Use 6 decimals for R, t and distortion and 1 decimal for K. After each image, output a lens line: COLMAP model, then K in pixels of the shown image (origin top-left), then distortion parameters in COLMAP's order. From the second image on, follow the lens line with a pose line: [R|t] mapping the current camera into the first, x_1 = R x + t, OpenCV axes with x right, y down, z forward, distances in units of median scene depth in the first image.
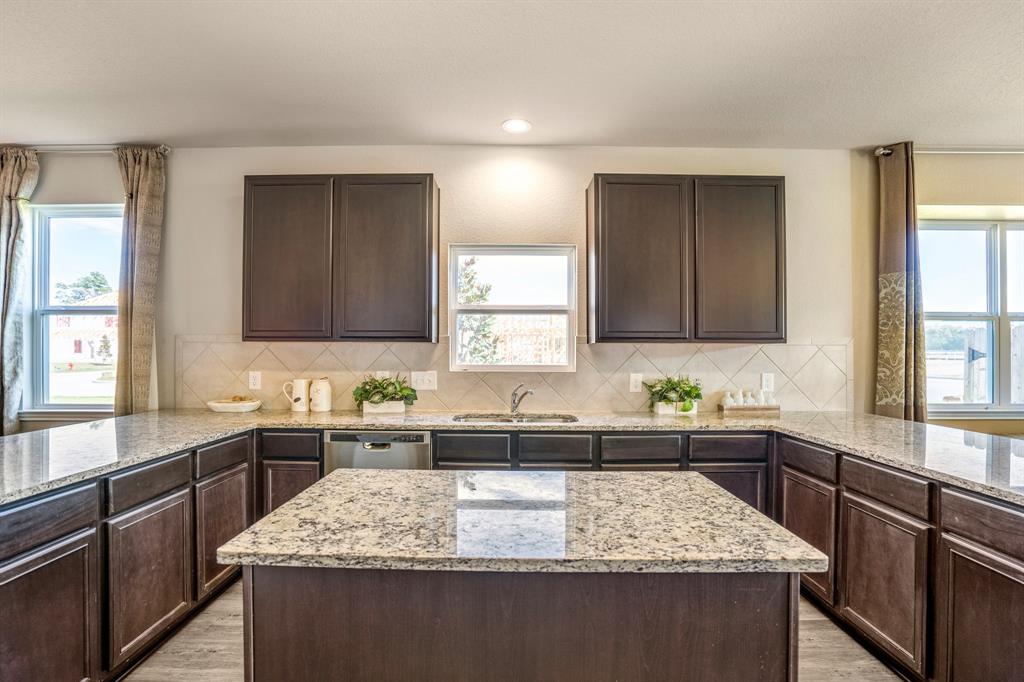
lens RADIAL K [[488.5, 0, 501.2], [0, 488.5, 342.9], [0, 0, 1]] dist [-0.058506, 0.022060]
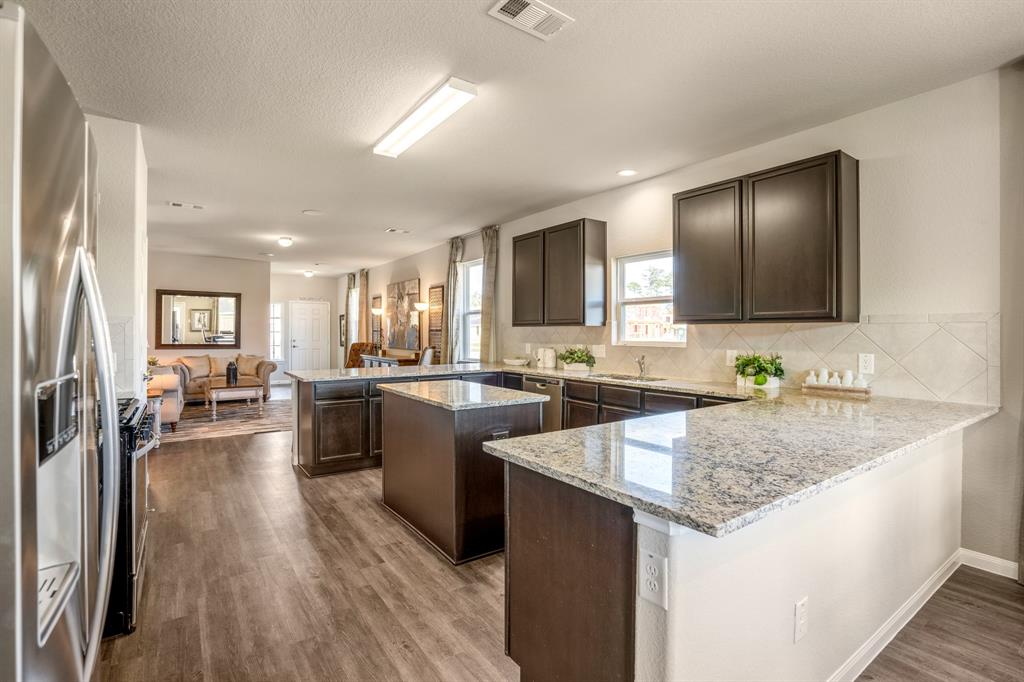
lens RADIAL K [[481.5, 0, 501.3], [0, 481.5, 333.4], [0, 0, 1]] dist [-0.067856, 0.028948]
pose [[0.570465, -0.001383, -0.821321, 0.904587], [0.016136, 0.999824, 0.009524, 0.003721], [0.821164, -0.018686, 0.570387, -0.094092]]
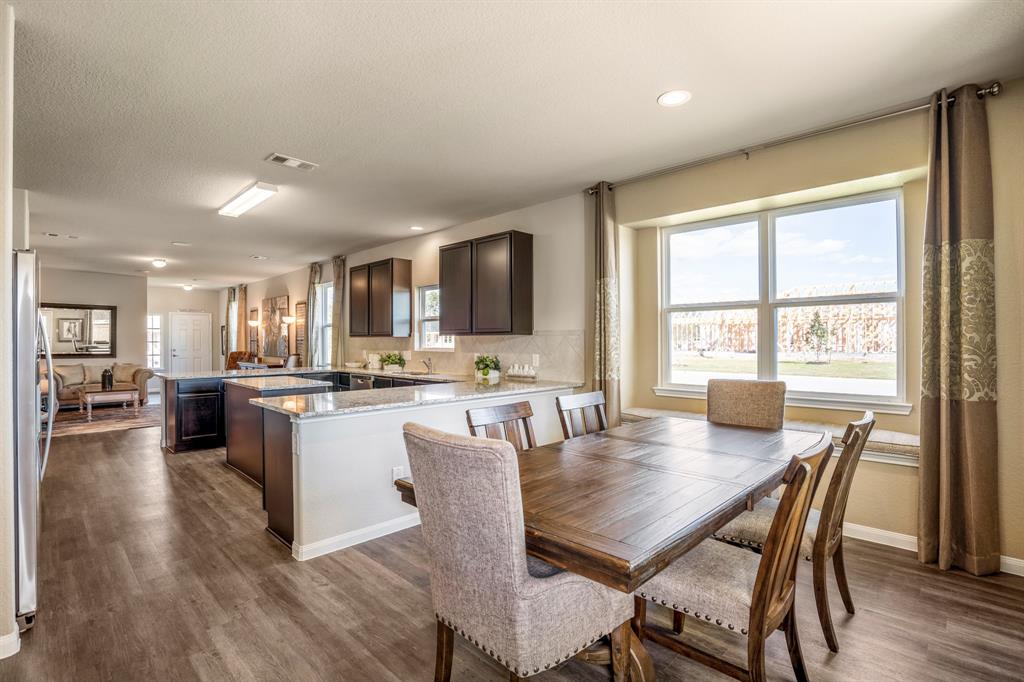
lens RADIAL K [[479.8, 0, 502.9], [0, 479.8, 342.9], [0, 0, 1]] dist [-0.064879, 0.028191]
pose [[0.712660, -0.003128, -0.701502, 1.559334], [0.018335, 0.999731, 0.014170, 0.004114], [0.701270, -0.022961, 0.712526, -0.148175]]
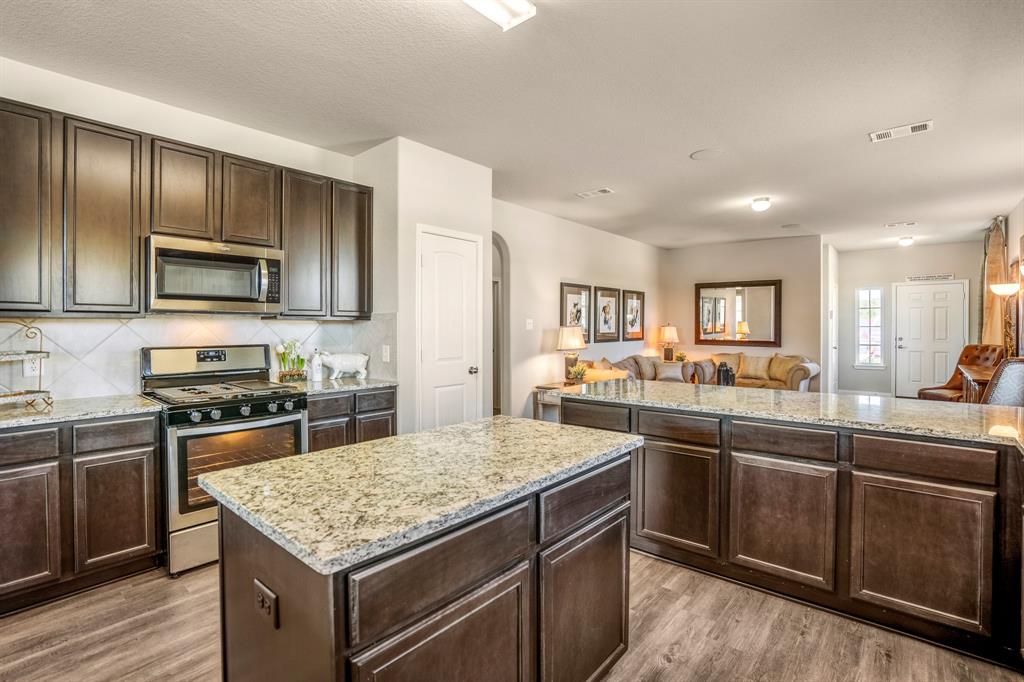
lens RADIAL K [[481.5, 0, 501.3], [0, 481.5, 333.4], [0, 0, 1]] dist [-0.067856, 0.028948]
pose [[-0.656013, 0.006584, -0.754721, 0.325160], [0.013027, 0.999912, -0.002601, 0.017394], [0.754637, -0.011538, -0.656041, 0.730816]]
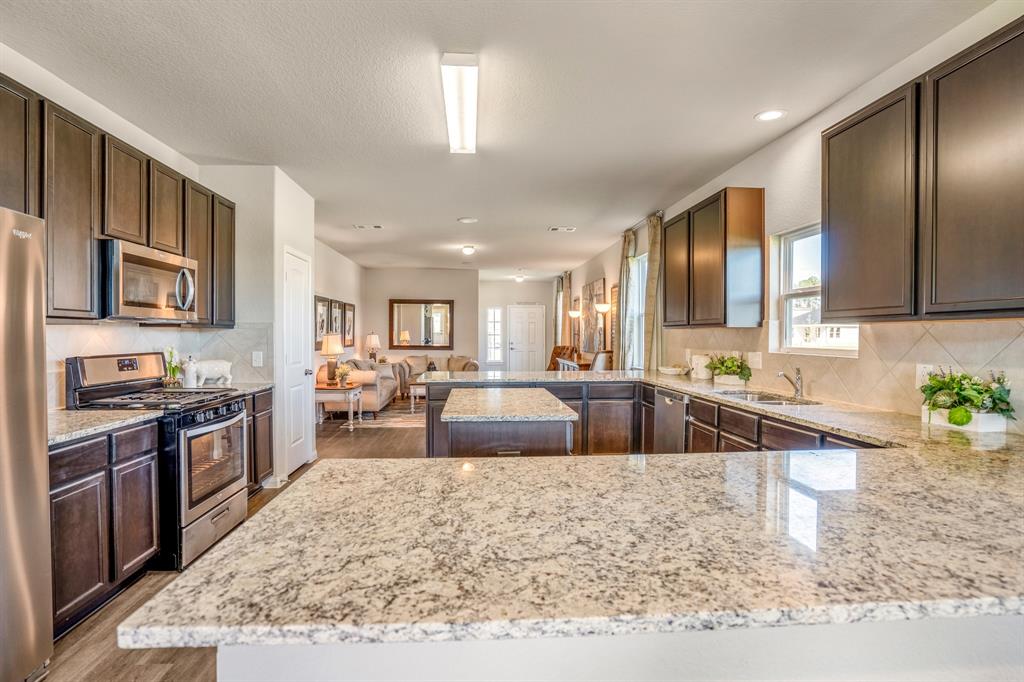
lens RADIAL K [[488.5, 0, 501.2], [0, 488.5, 342.9], [0, 0, 1]] dist [-0.058506, 0.022060]
pose [[0.070752, 0.012324, -0.997418, 0.944305], [0.017446, 0.999755, 0.013590, 0.010796], [0.997341, -0.018363, 0.070520, 0.330911]]
